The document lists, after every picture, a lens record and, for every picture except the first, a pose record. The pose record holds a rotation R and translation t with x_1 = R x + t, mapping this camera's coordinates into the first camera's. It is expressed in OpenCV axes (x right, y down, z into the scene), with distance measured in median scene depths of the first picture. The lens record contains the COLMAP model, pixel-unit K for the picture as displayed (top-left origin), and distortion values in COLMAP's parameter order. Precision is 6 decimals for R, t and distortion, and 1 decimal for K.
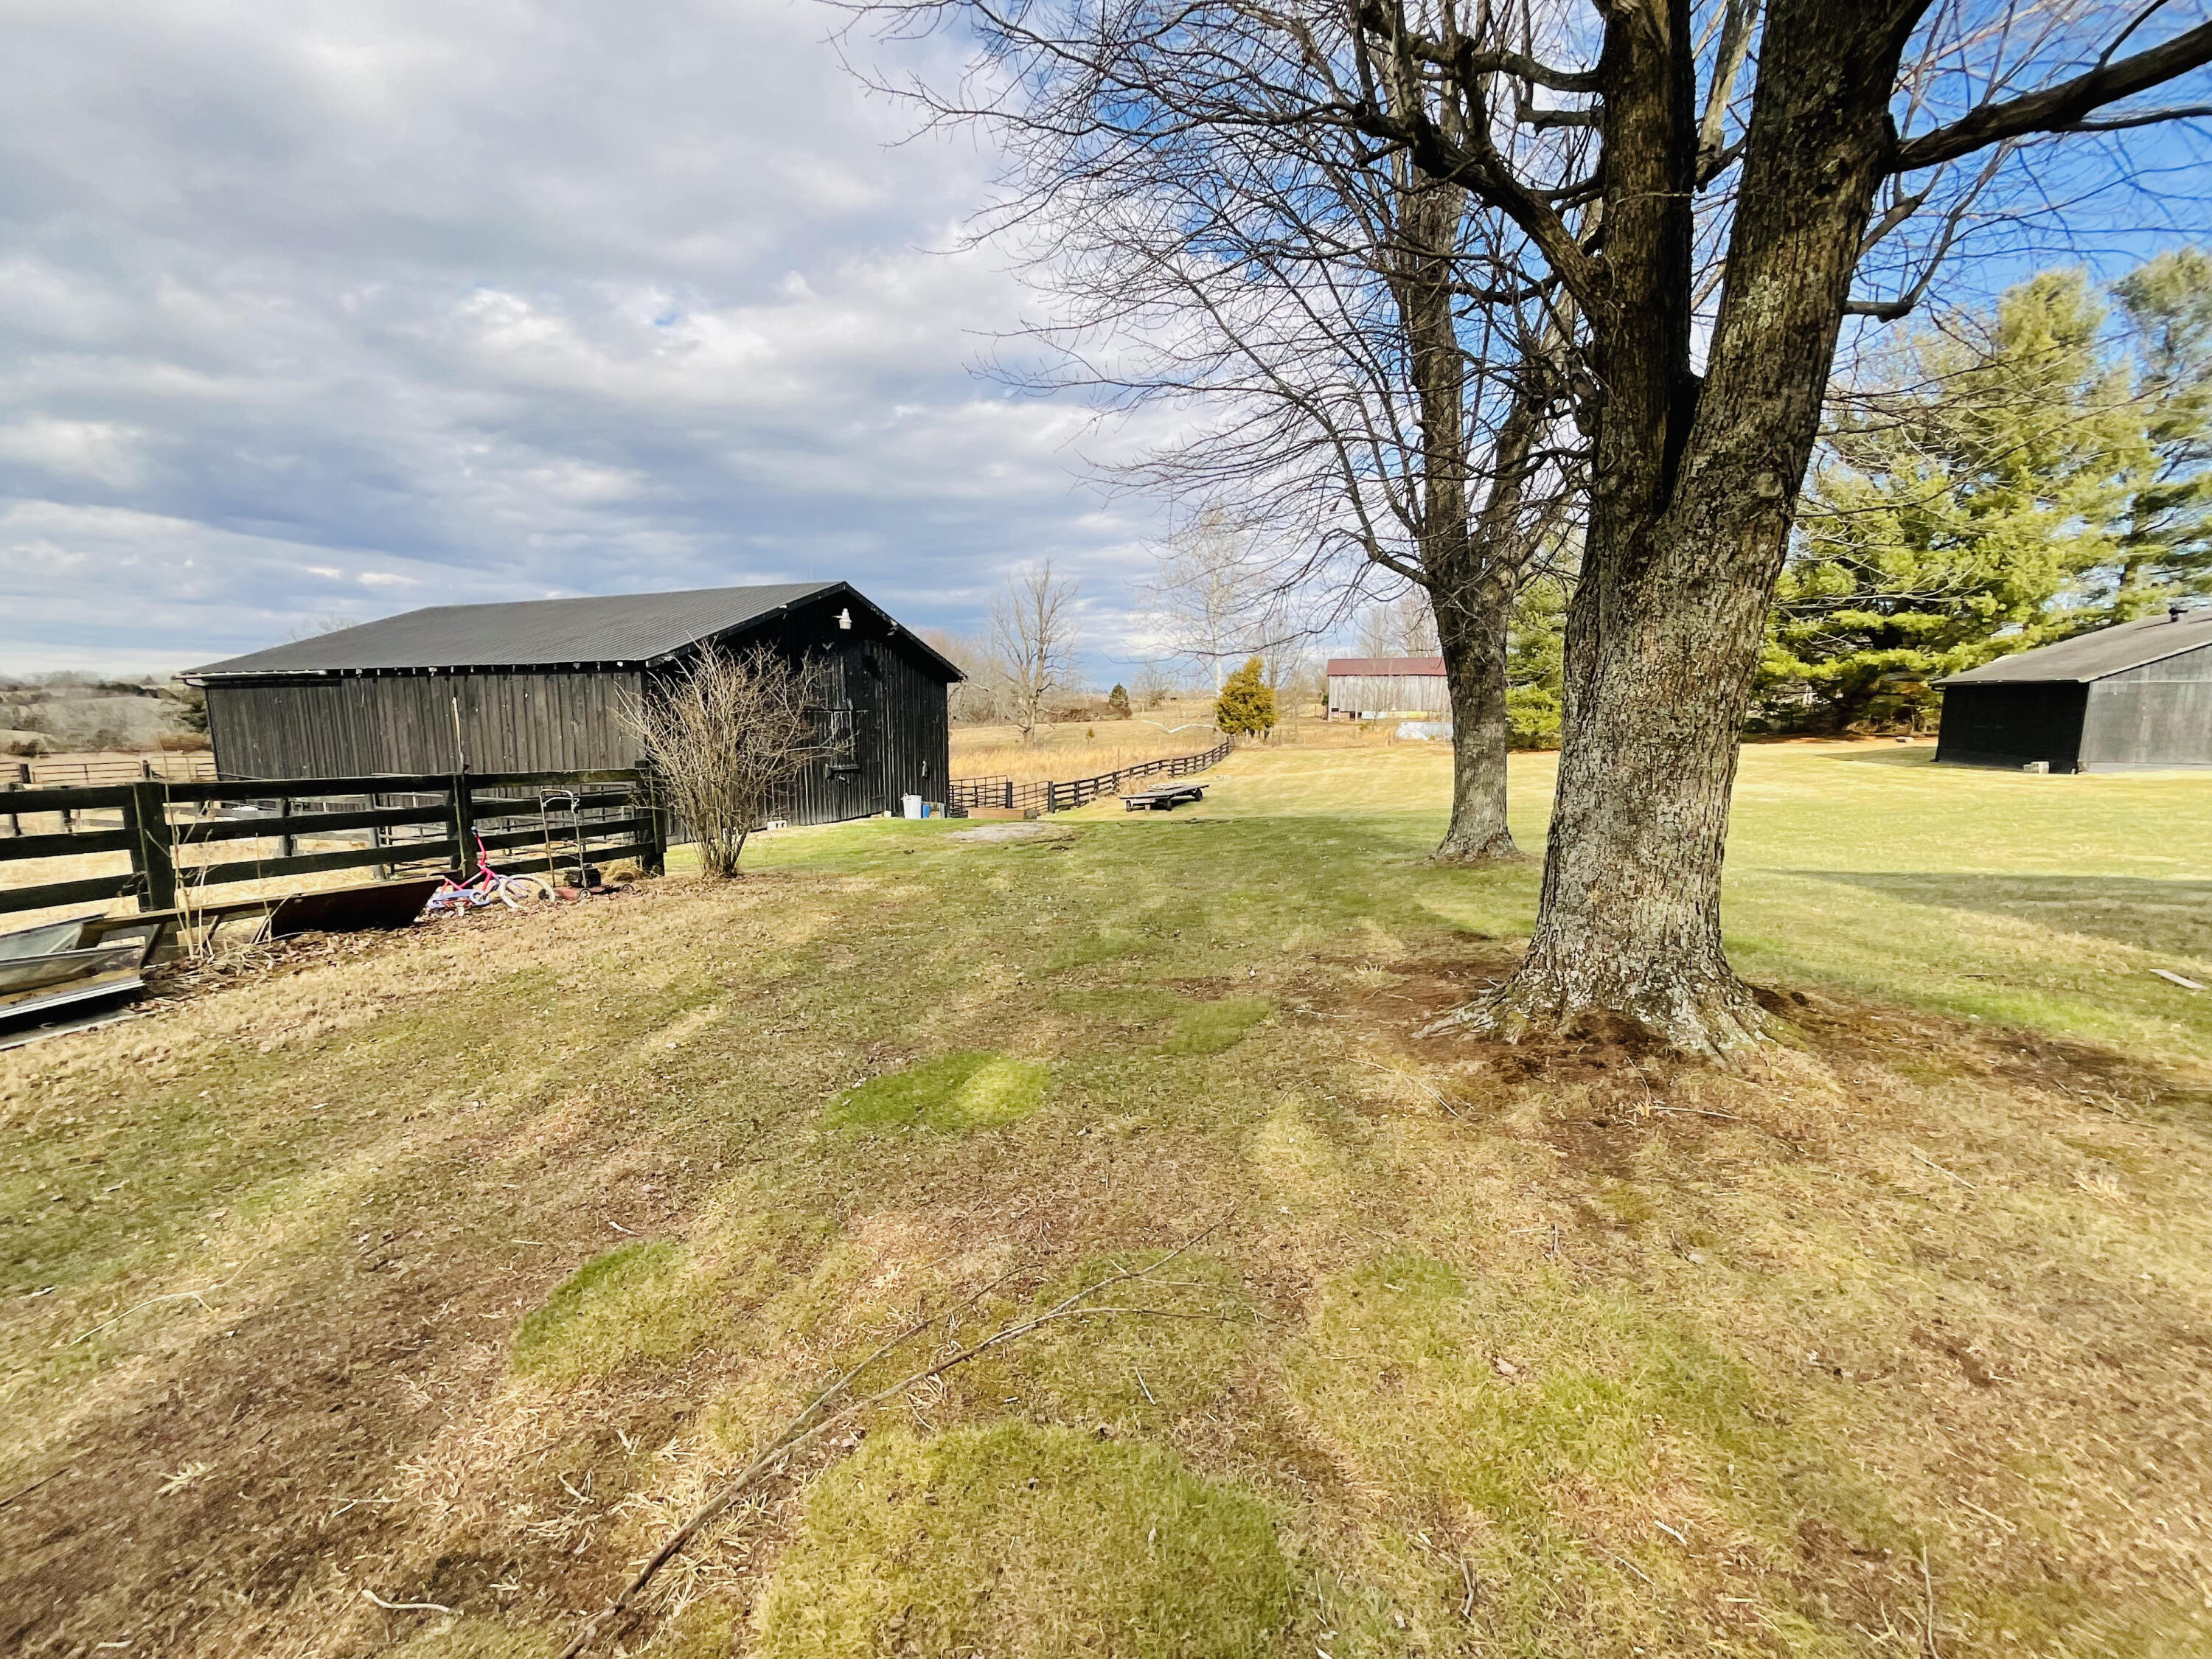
lens RADIAL K [[902.0, 0, 1106.0], [0, 902.0, 829.5], [0, 0, 1]] dist [-0.000766, -0.000133]
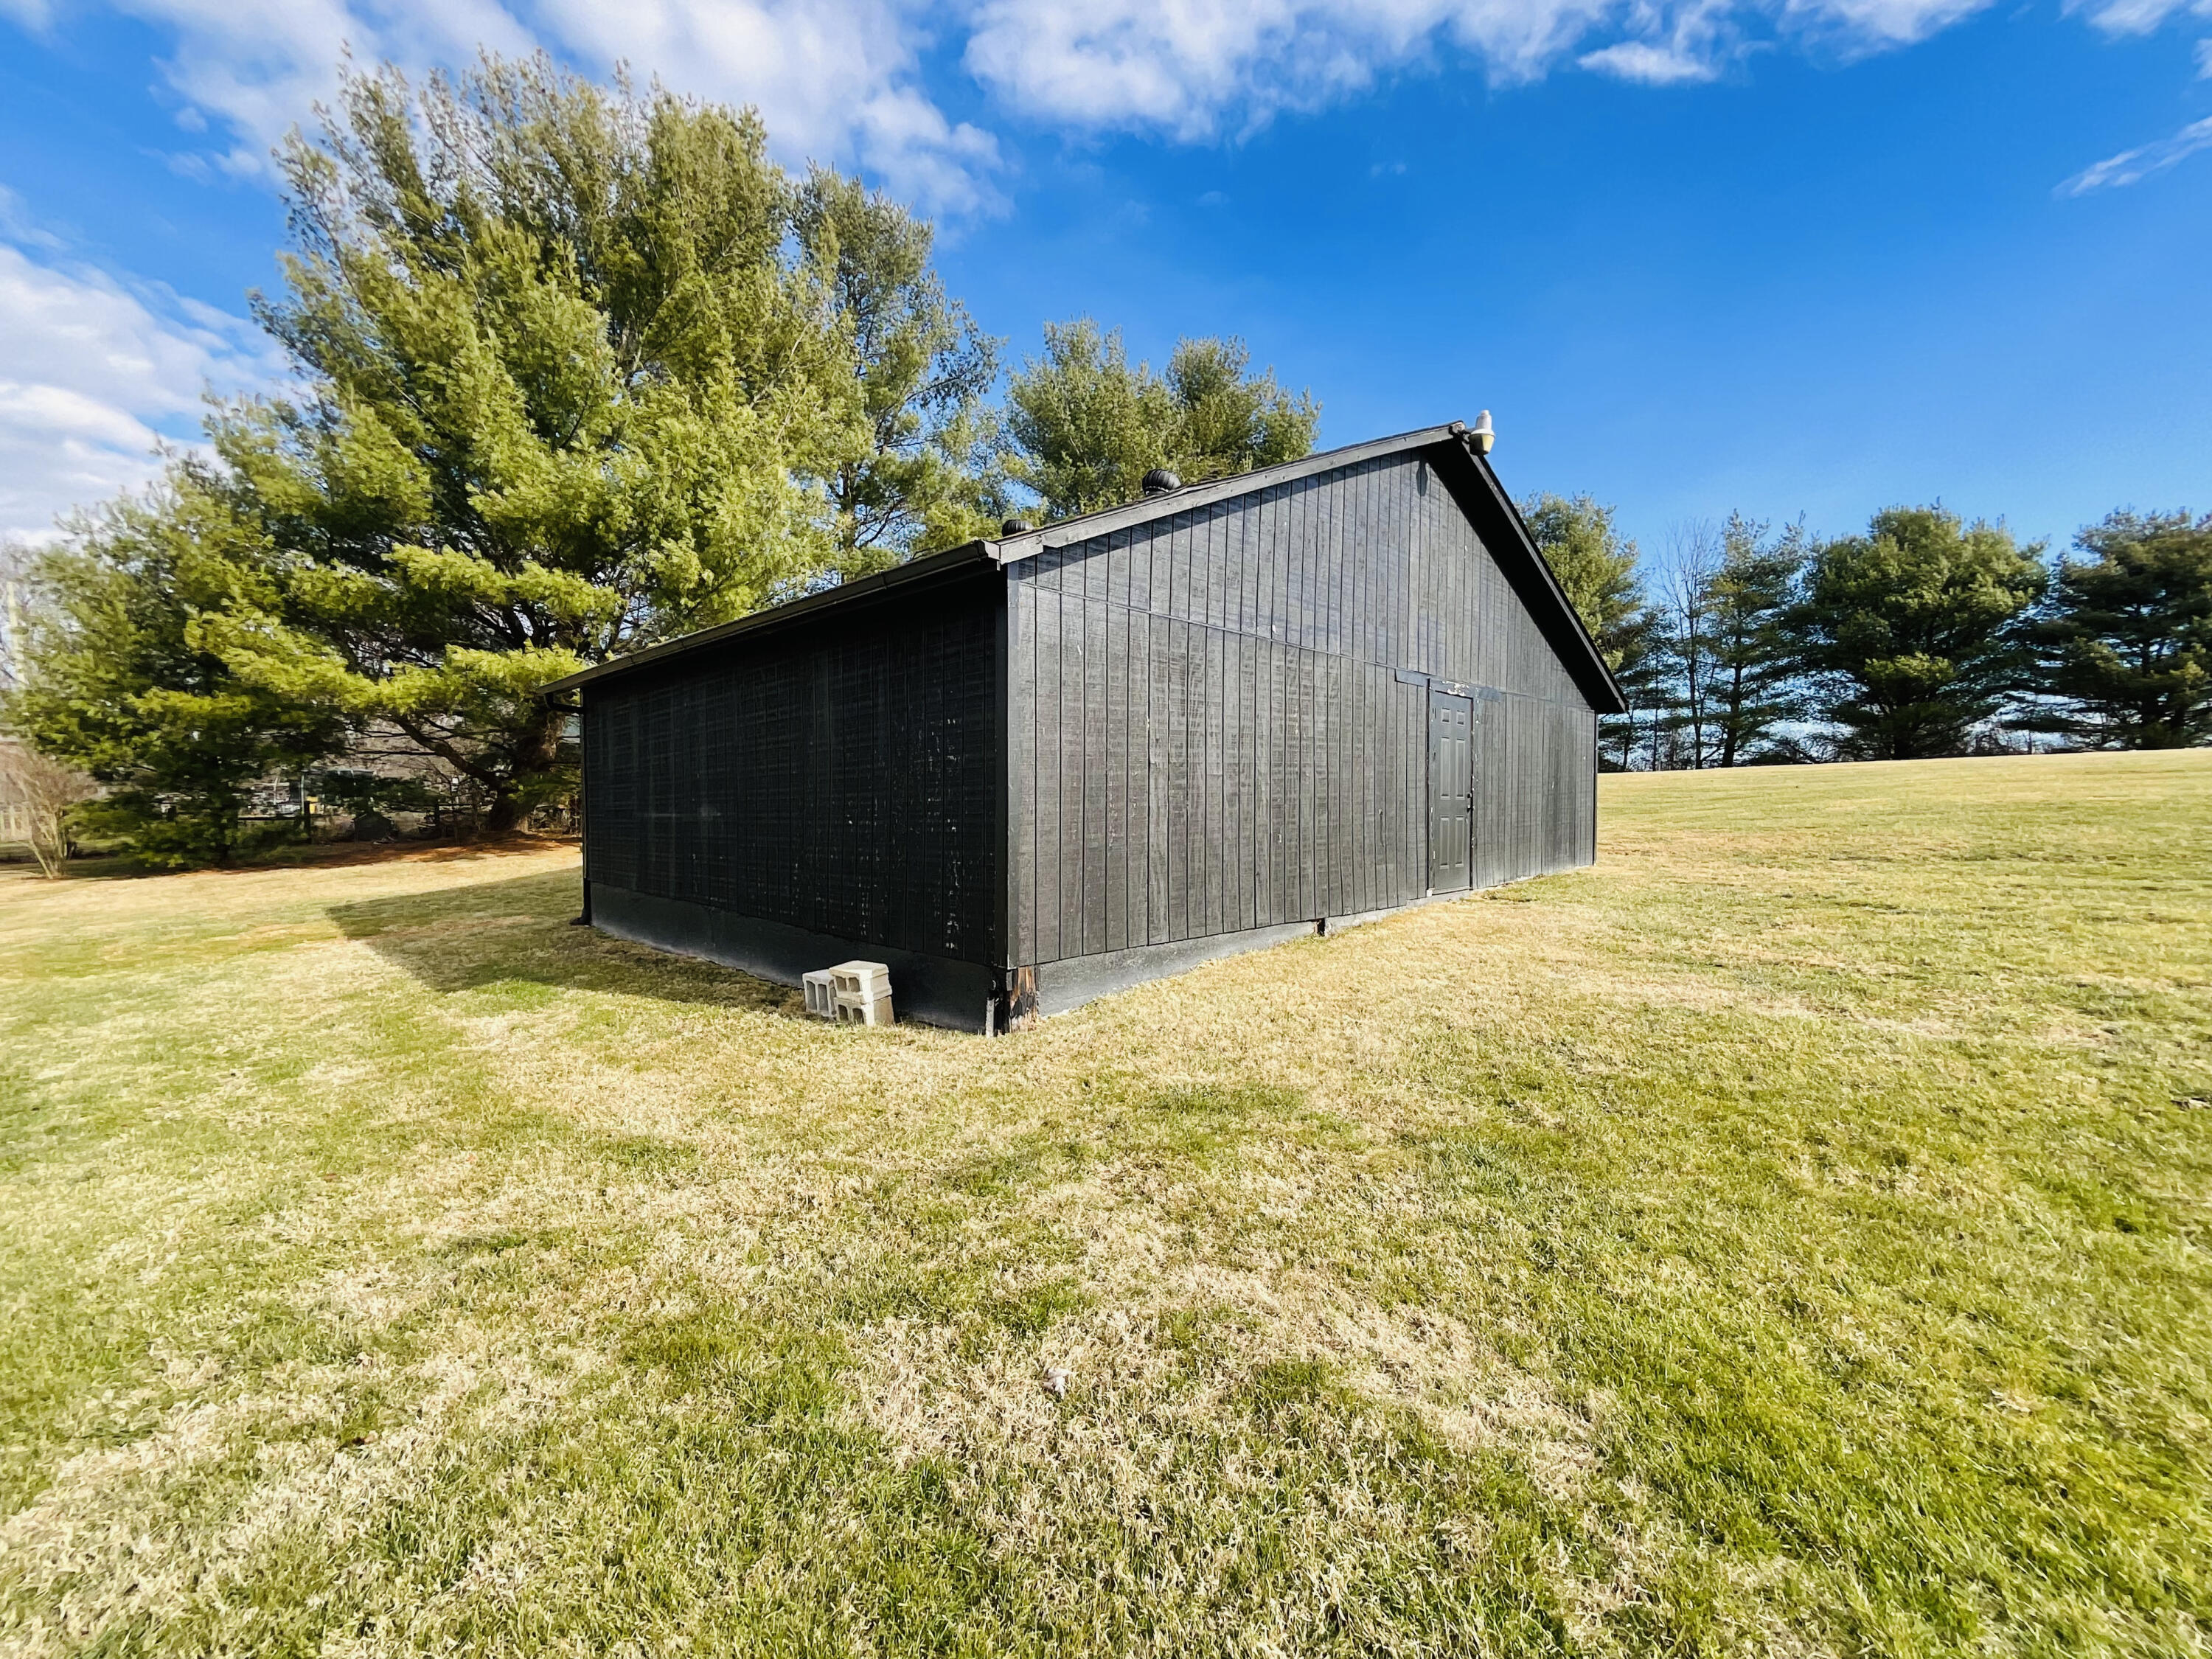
lens RADIAL K [[902.0, 0, 1106.0], [0, 902.0, 829.5], [0, 0, 1]] dist [-0.000766, -0.000133]
pose [[0.399153, -0.005971, 0.916865, 0.633344], [0.110275, 0.993033, -0.041540, -0.067219], [-0.910229, 0.117688, 0.397030, 0.627559]]
